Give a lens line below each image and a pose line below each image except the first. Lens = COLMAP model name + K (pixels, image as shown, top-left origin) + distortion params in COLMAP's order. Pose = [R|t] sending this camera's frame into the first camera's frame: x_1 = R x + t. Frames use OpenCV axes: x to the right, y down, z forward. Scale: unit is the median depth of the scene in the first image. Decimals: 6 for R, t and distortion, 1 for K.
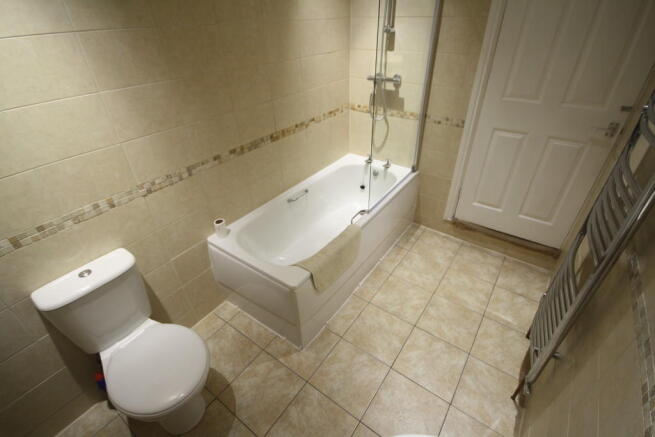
lens RADIAL K [[303.1, 0, 327.5], [0, 303.1, 218.5], [0, 0, 1]] dist [0.003678, 0.000785]
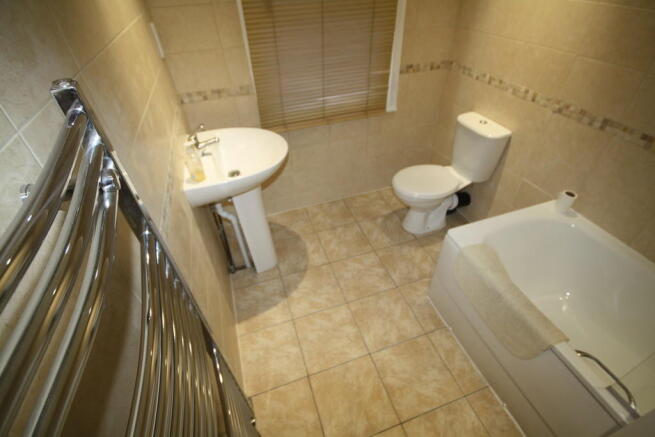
lens RADIAL K [[313.5, 0, 327.5], [0, 313.5, 218.5], [0, 0, 1]] dist [-0.002716, -0.000809]
pose [[-0.583547, 0.543640, -0.603264, 0.704725], [-0.424114, 0.429485, 0.797289, -0.432539], [0.692531, 0.721109, -0.020059, 0.701878]]
